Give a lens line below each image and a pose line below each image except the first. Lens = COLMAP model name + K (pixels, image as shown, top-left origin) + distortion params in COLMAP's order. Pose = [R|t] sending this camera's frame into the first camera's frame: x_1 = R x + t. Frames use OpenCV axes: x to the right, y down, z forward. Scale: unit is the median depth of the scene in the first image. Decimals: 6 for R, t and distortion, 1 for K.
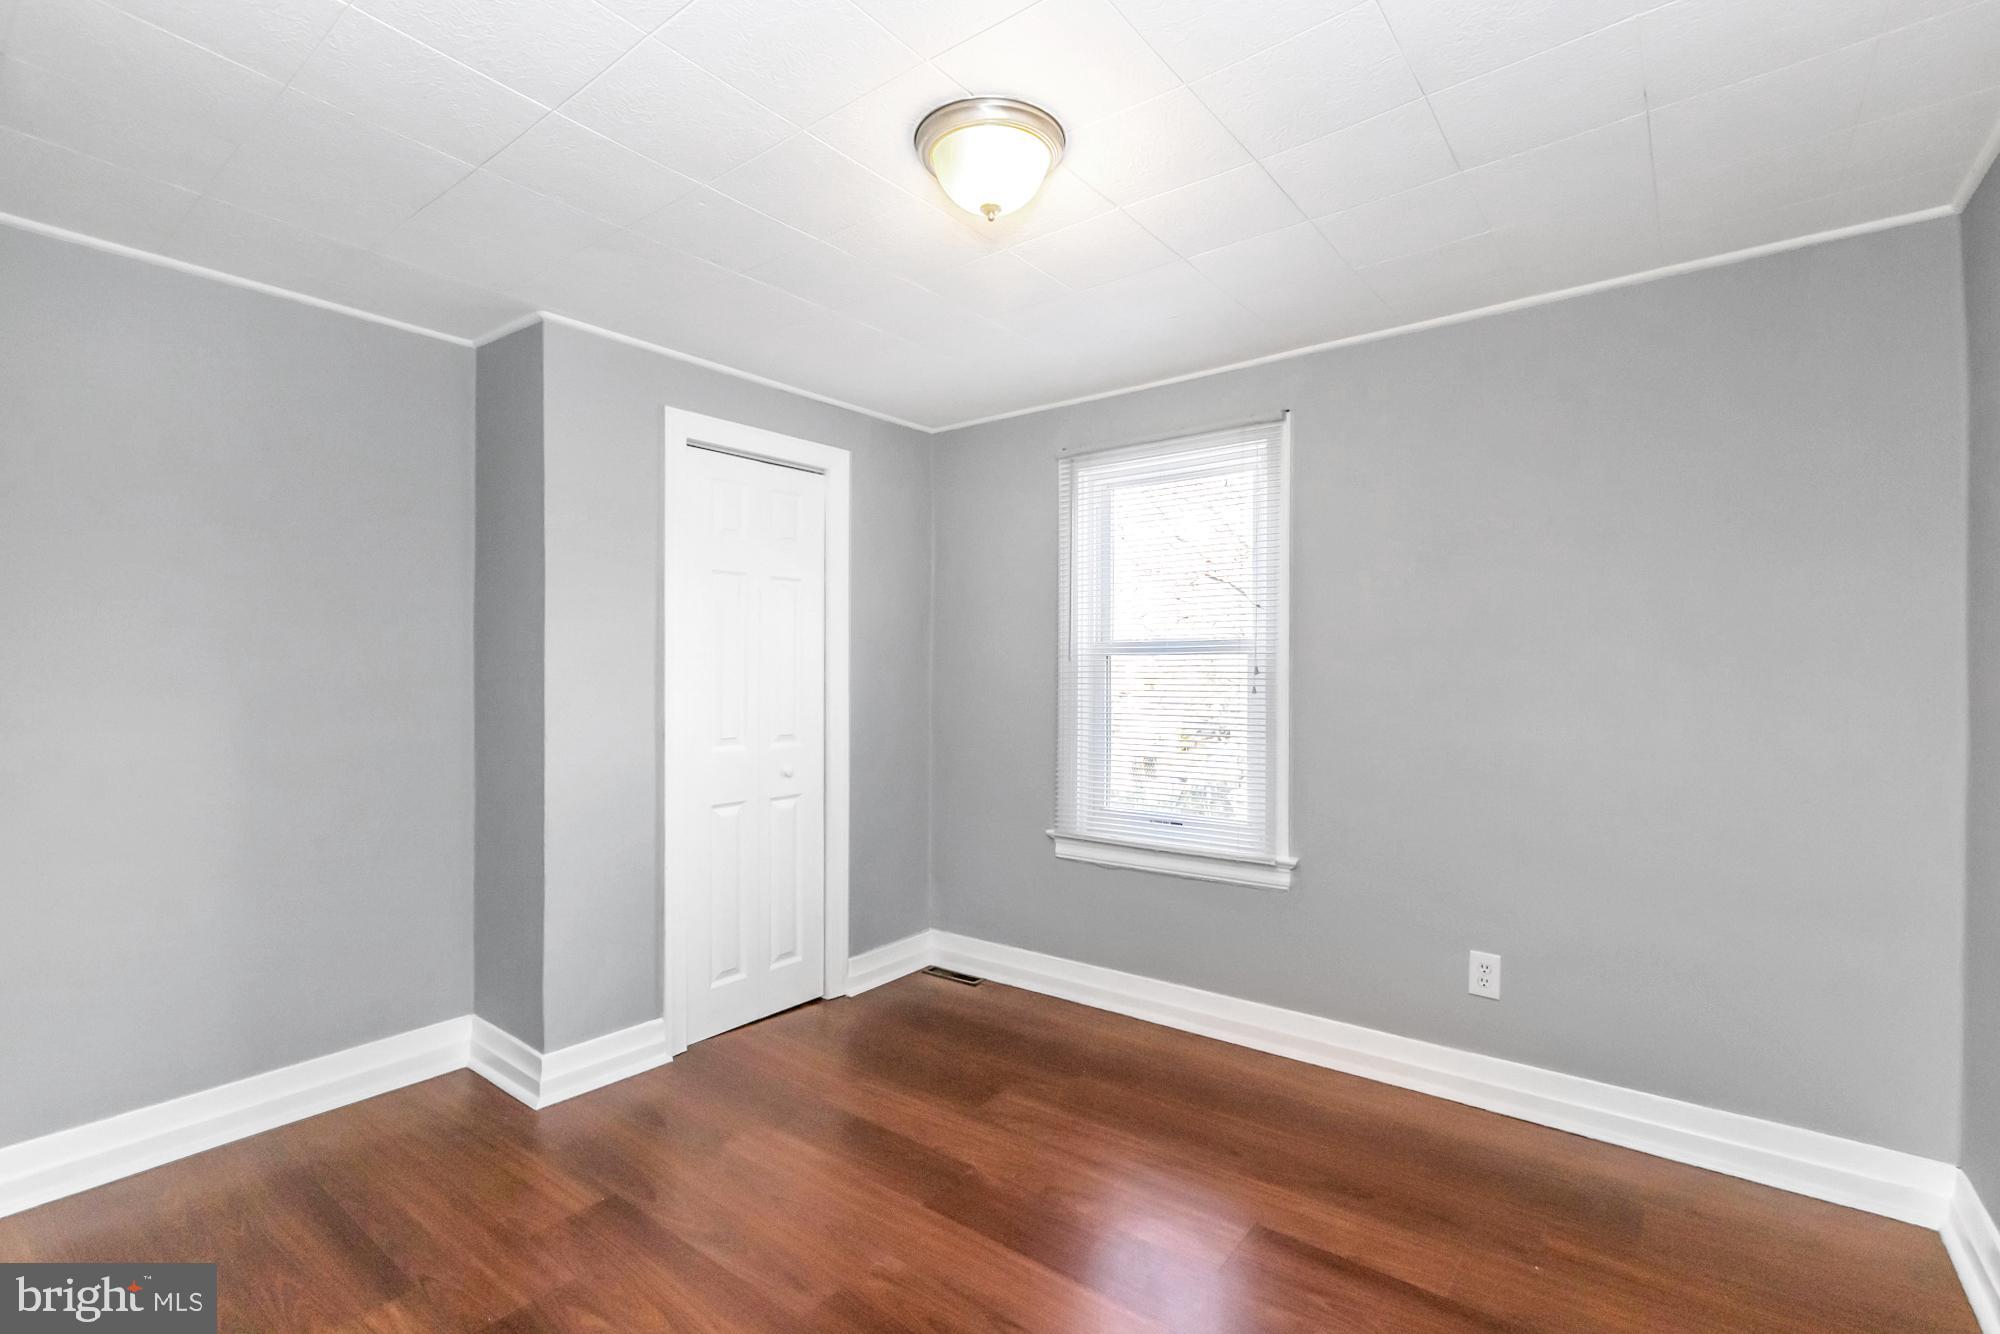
lens RADIAL K [[892.9, 0, 1010.0], [0, 892.9, 665.0], [0, 0, 1]] dist [0.002017, -0.003340]
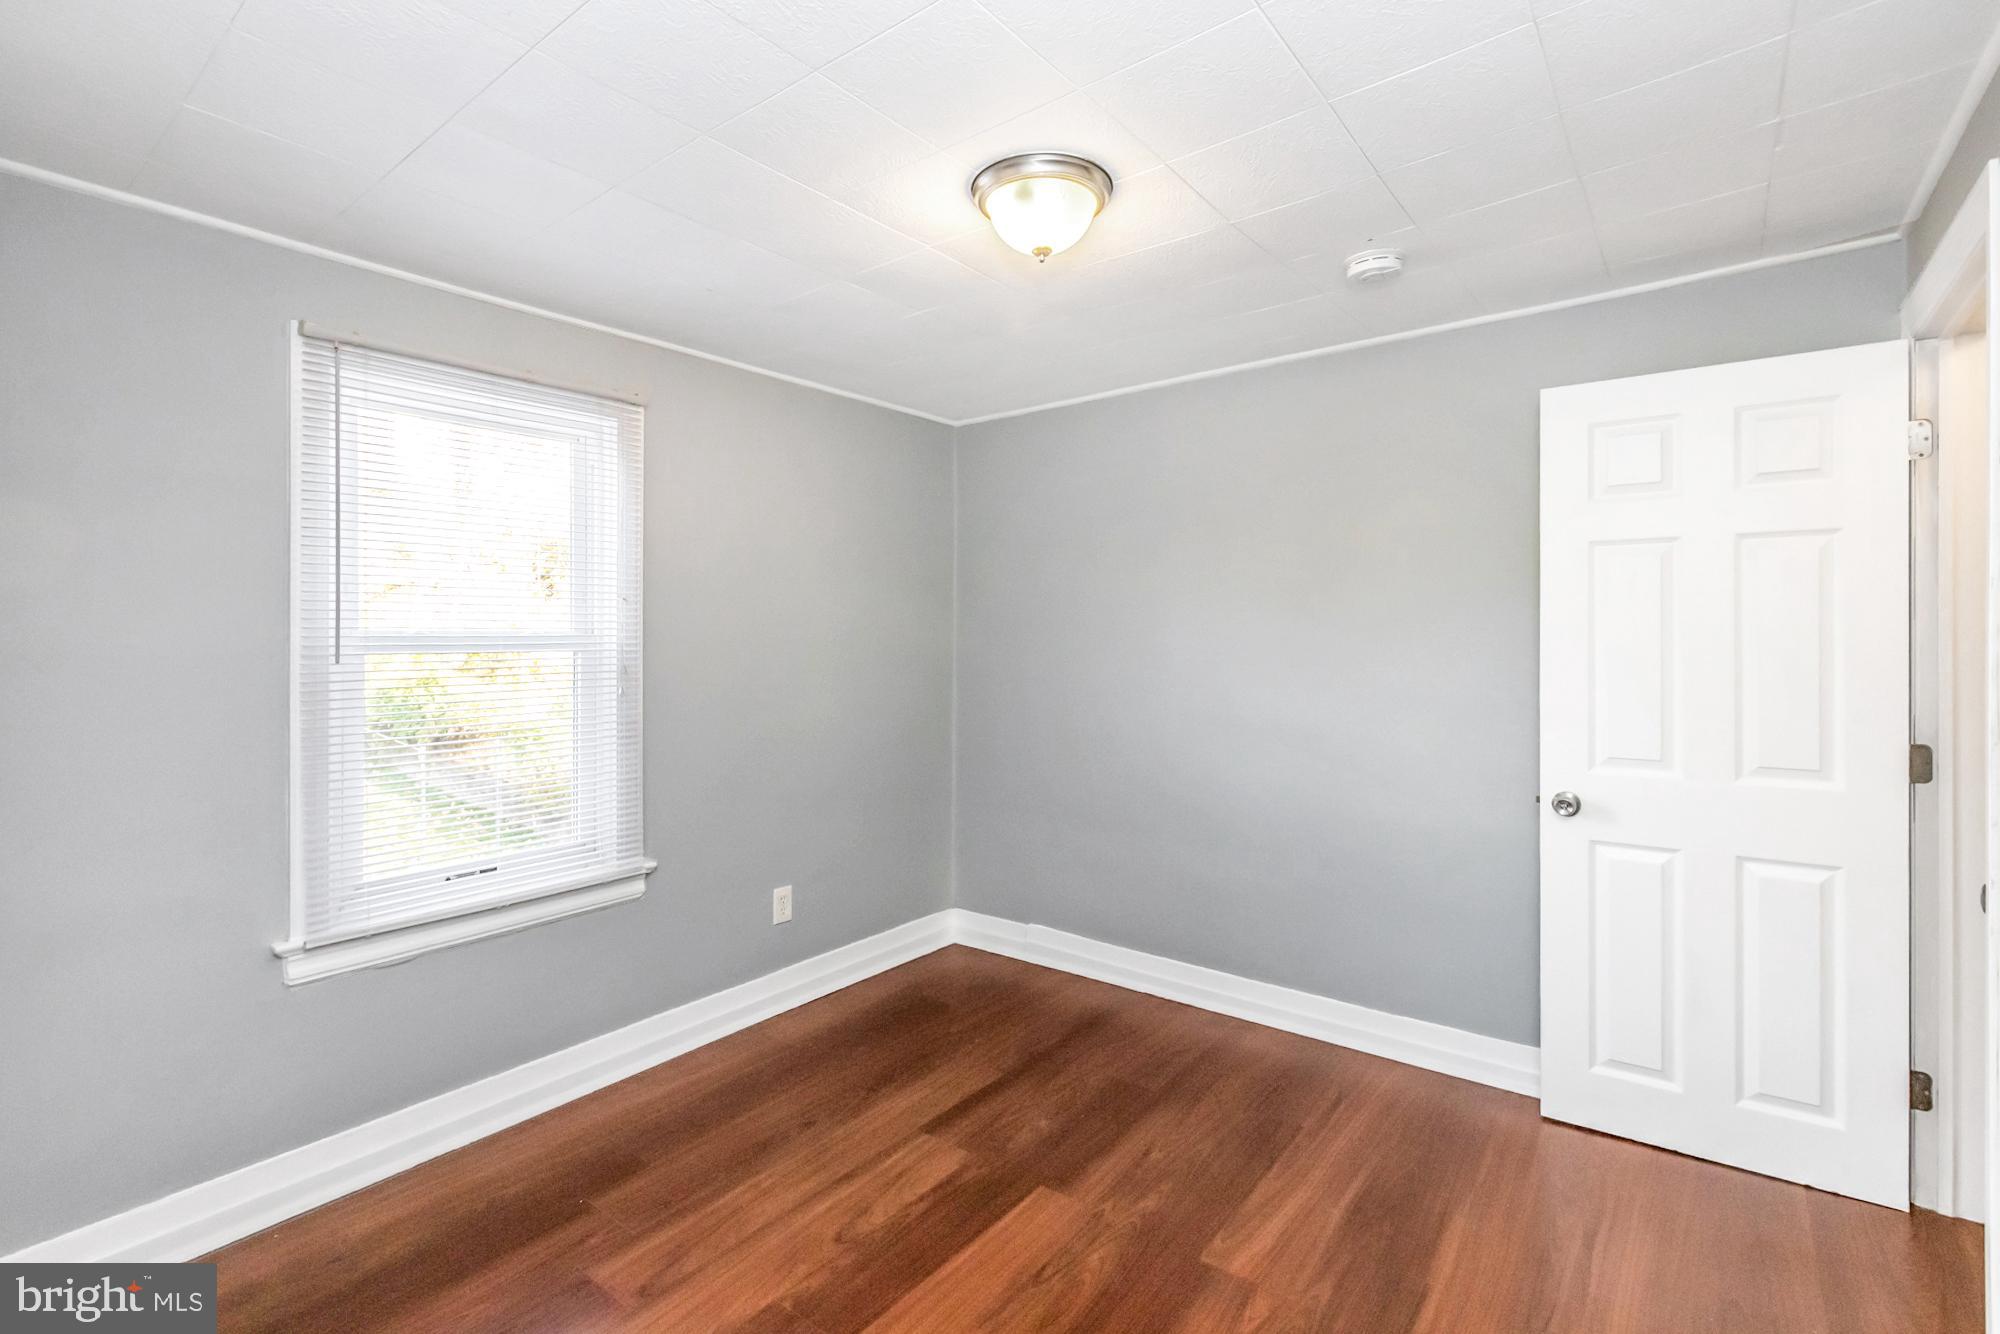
lens RADIAL K [[892.9, 0, 988.4], [0, 892.9, 637.8], [0, 0, 1]] dist [0.002017, -0.003340]
pose [[0.035150, -0.001251, 0.999381, -0.643164], [0.002319, 0.999997, 0.001170, -0.026684], [-0.999379, 0.002276, 0.035152, 0.599909]]
